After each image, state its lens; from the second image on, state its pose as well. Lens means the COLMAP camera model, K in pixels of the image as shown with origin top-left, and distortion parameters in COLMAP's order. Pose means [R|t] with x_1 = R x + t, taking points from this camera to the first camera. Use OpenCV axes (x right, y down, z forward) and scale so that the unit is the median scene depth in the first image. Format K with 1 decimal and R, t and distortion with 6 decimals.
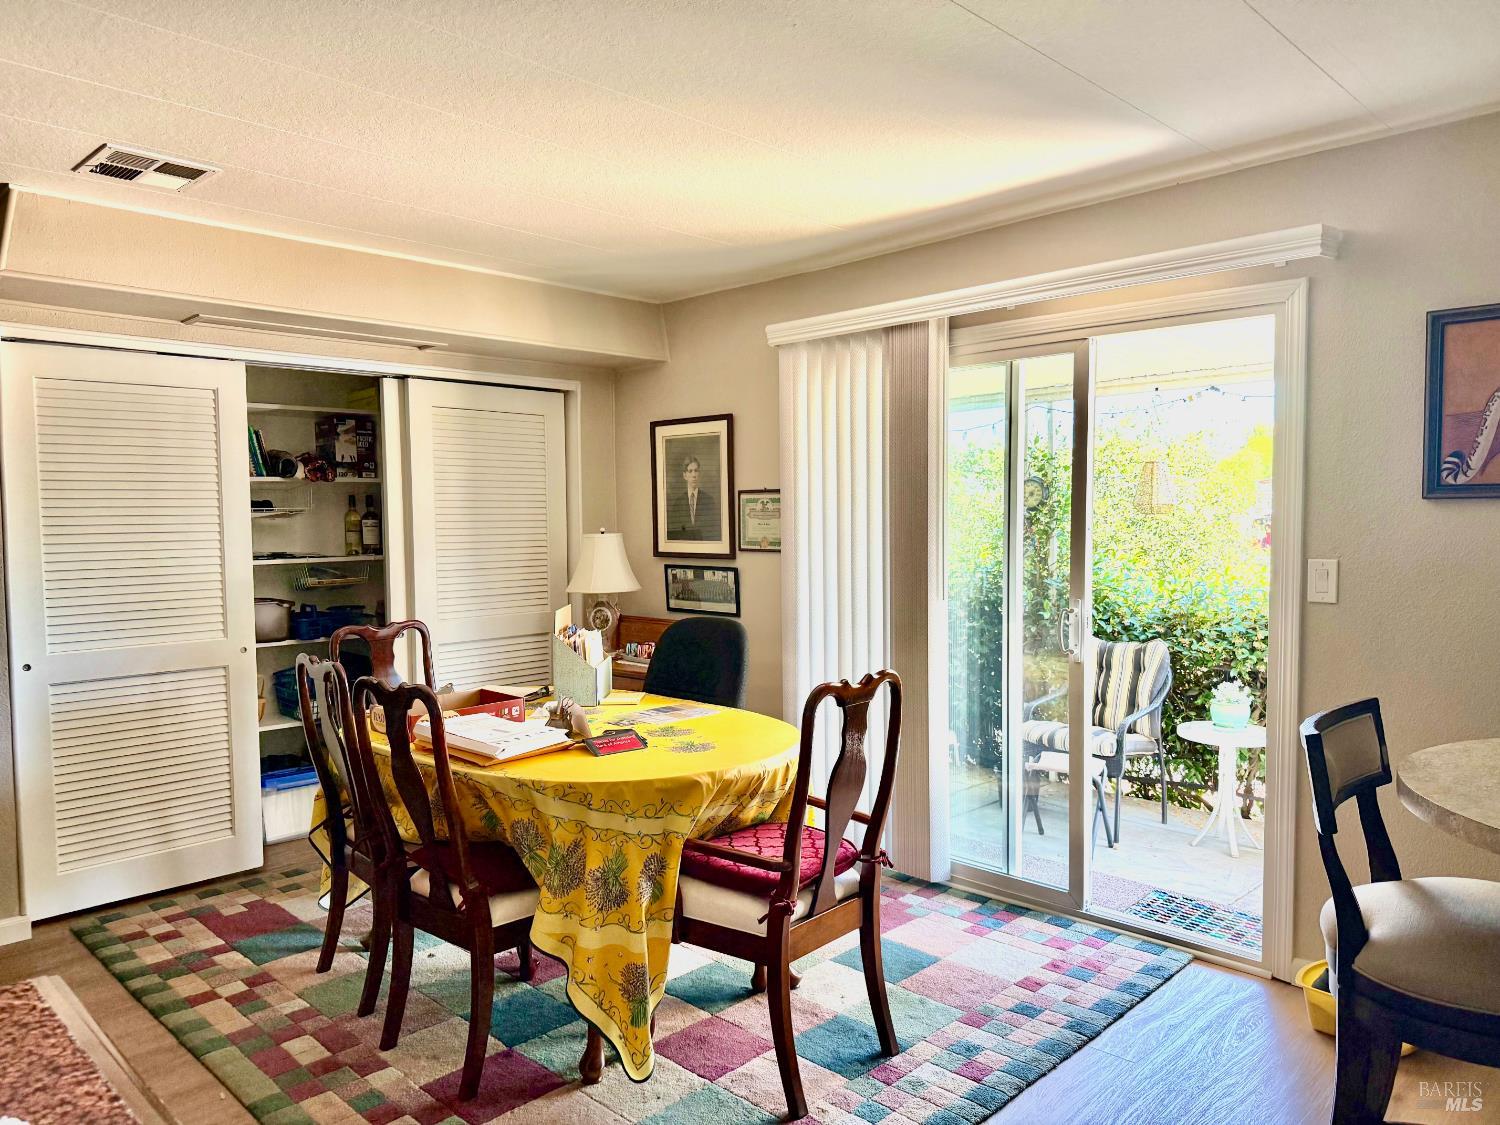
lens RADIAL K [[1029.6, 0, 750.0], [0, 1029.6, 562.5], [0, 0, 1]] dist [0.123891, -0.169702]
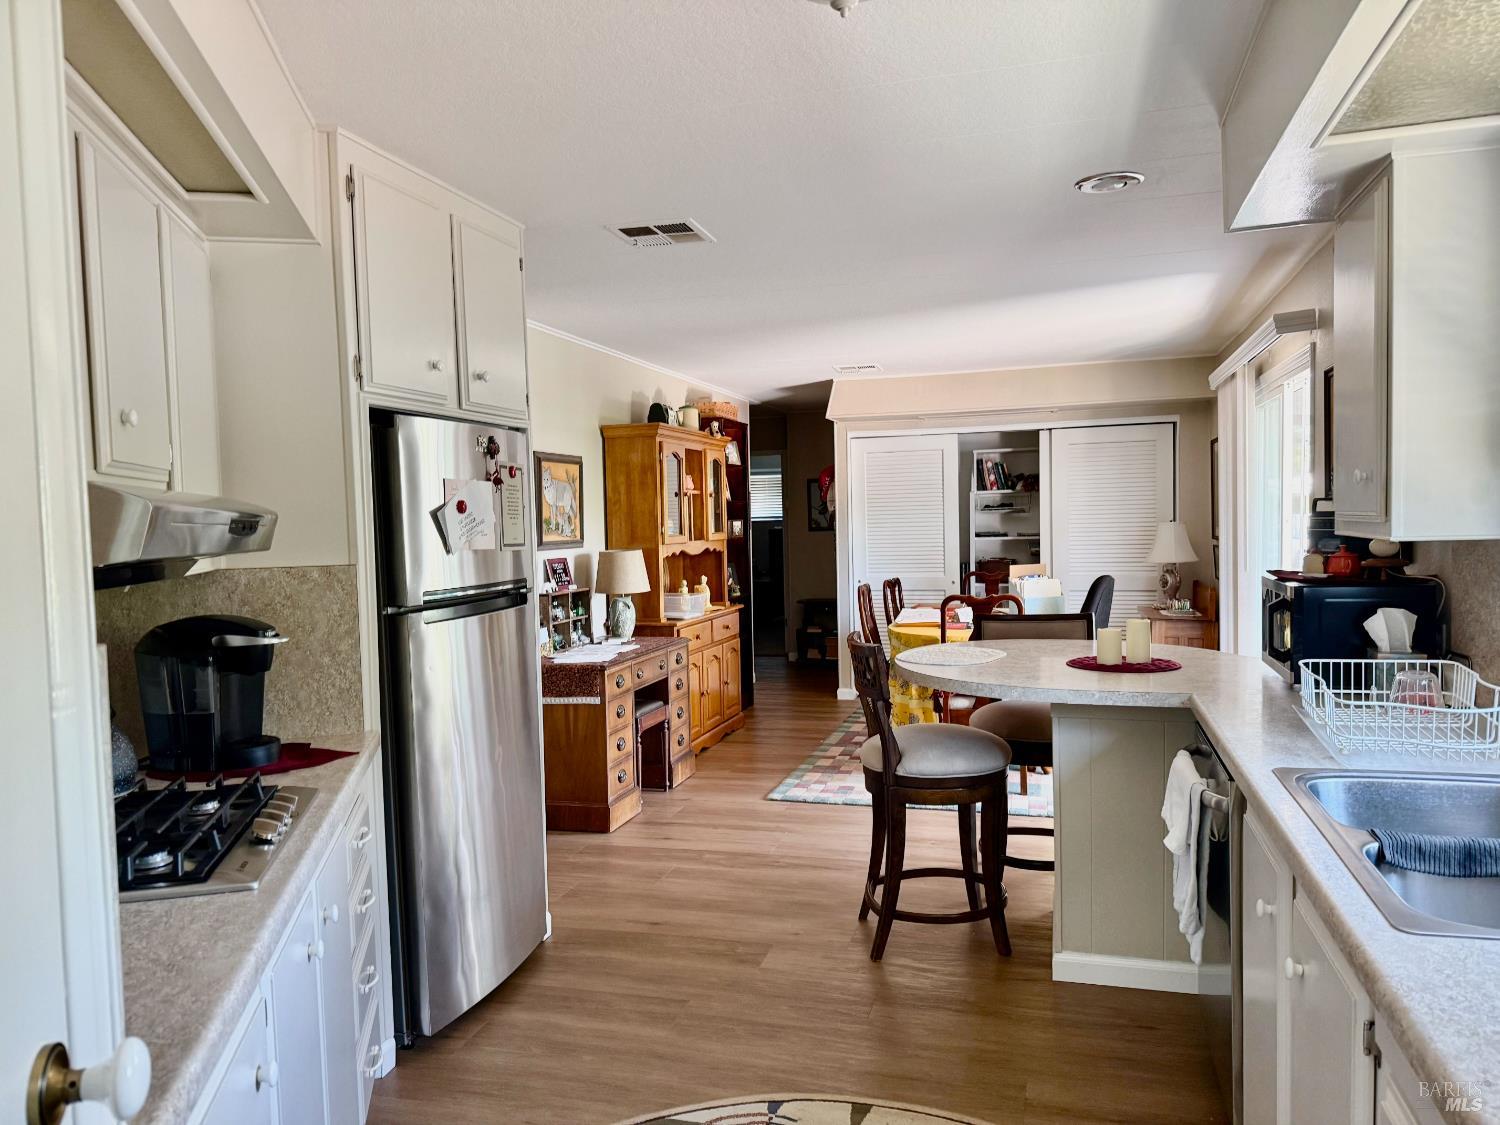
lens RADIAL K [[1029.6, 0, 750.0], [0, 1029.6, 562.5], [0, 0, 1]] dist [0.123891, -0.169702]
pose [[0.457292, 0.037849, -0.888511, 0.959722], [-0.027907, 0.999213, 0.028202, 0.004892], [0.888879, 0.011899, 0.457988, -0.209834]]
